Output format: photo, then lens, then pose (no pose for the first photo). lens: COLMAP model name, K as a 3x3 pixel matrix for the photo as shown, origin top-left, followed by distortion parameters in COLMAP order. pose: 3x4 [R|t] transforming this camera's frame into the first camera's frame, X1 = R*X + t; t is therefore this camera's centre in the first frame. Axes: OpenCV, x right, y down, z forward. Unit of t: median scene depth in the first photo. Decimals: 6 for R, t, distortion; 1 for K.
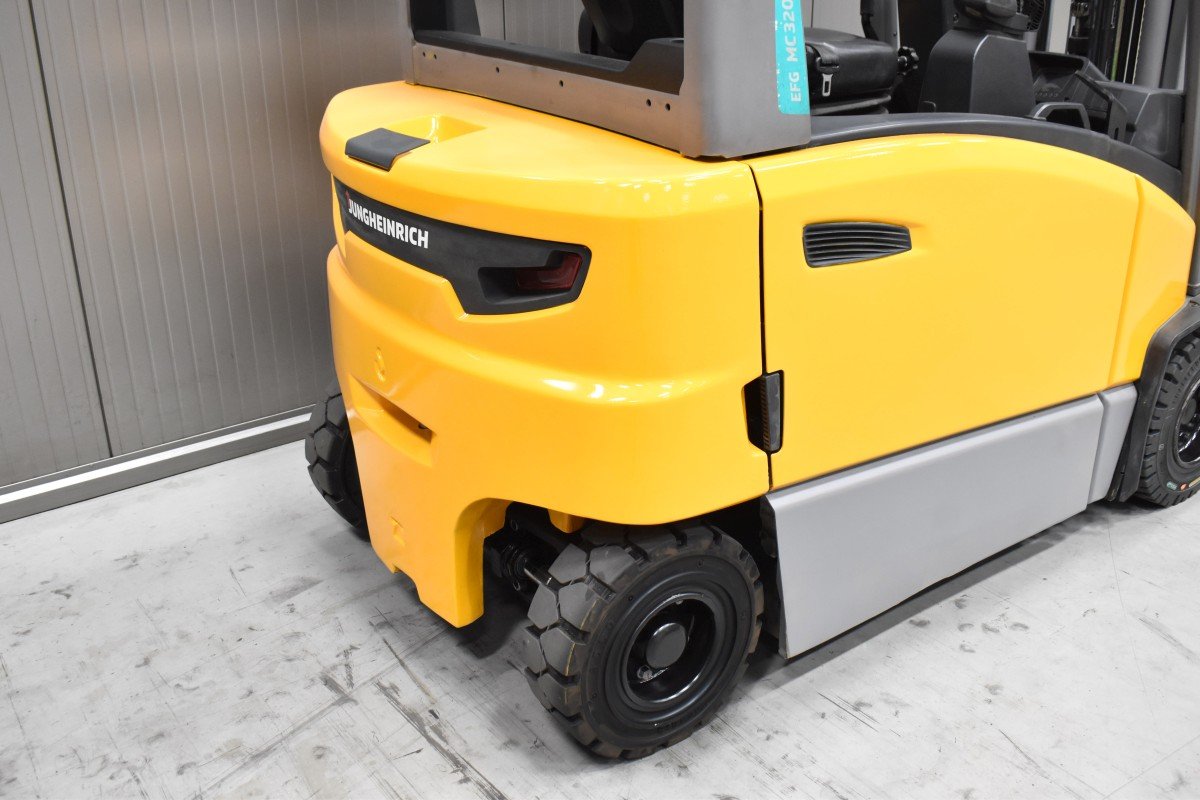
lens RADIAL K [[1171.8, 0, 600.0], [0, 1171.8, 400.0], [0, 0, 1]] dist [-0.073555, 0.009461]
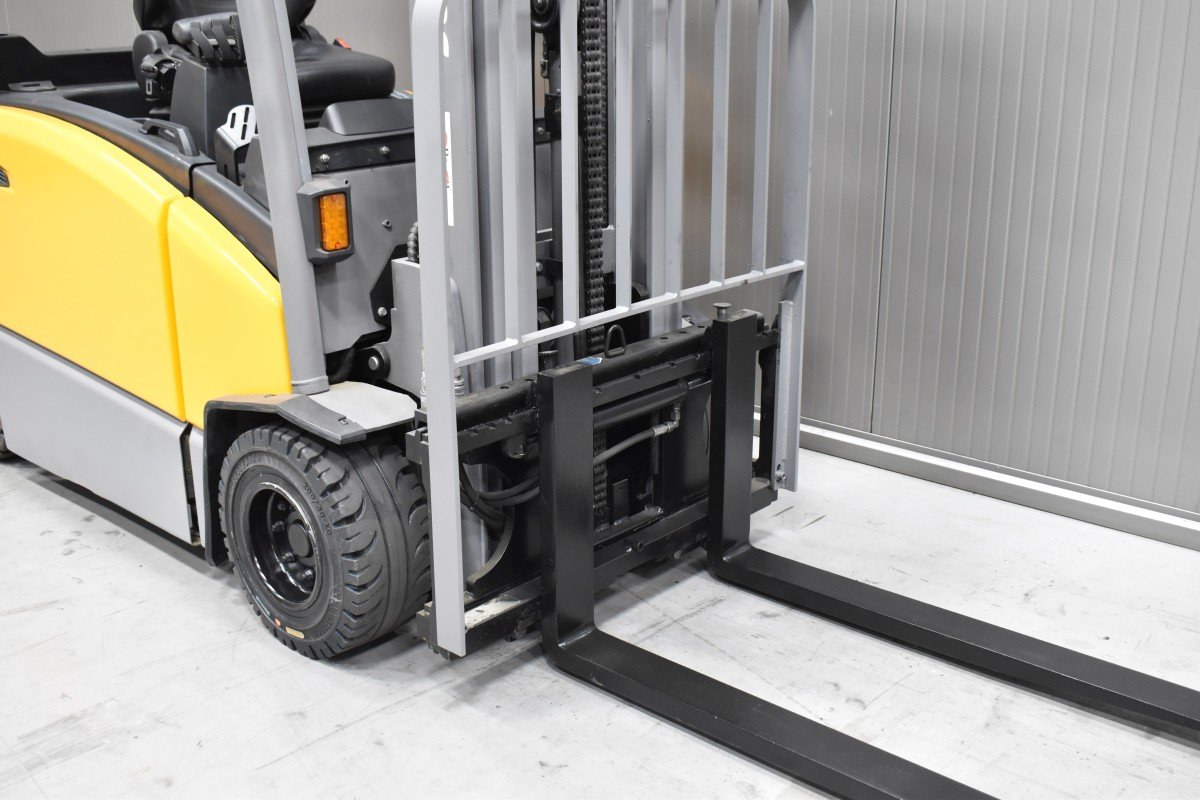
lens RADIAL K [[1288.7, 0, 600.0], [0, 1288.7, 400.0], [0, 0, 1]] dist [-0.070352, 0.005543]
pose [[0.213094, 0.308124, -0.927173, 1.877321], [-0.386129, 0.898275, 0.209776, -0.483748], [0.897494, 0.313307, 0.310393, 1.203306]]
